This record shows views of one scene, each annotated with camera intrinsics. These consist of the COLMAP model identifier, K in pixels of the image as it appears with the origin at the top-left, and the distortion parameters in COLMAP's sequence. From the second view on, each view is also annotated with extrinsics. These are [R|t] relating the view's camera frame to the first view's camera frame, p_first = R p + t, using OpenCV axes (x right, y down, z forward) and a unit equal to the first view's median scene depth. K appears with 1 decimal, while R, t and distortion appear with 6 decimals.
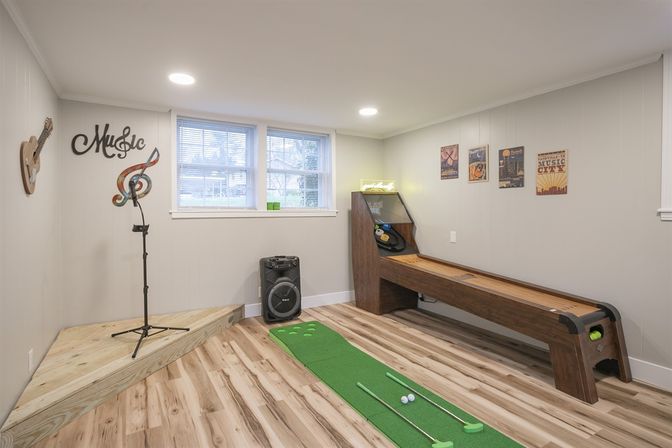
lens RADIAL K [[354.7, 0, 336.0], [0, 354.7, 224.0], [0, 0, 1]] dist [-0.024574, 0.001337]
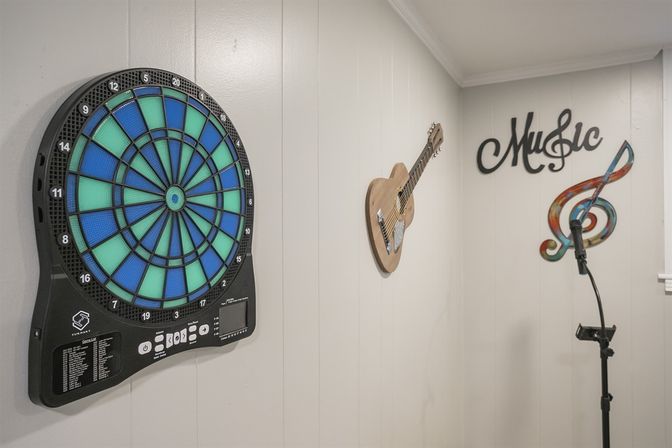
lens RADIAL K [[484.6, 0, 336.0], [0, 484.6, 224.0], [0, 0, 1]] dist [0.053820, -0.000073]
pose [[0.551513, -0.013596, -0.834056, -0.177108], [-0.005244, 0.999791, -0.019765, -0.091693], [0.834150, 0.015274, 0.551326, 0.316582]]
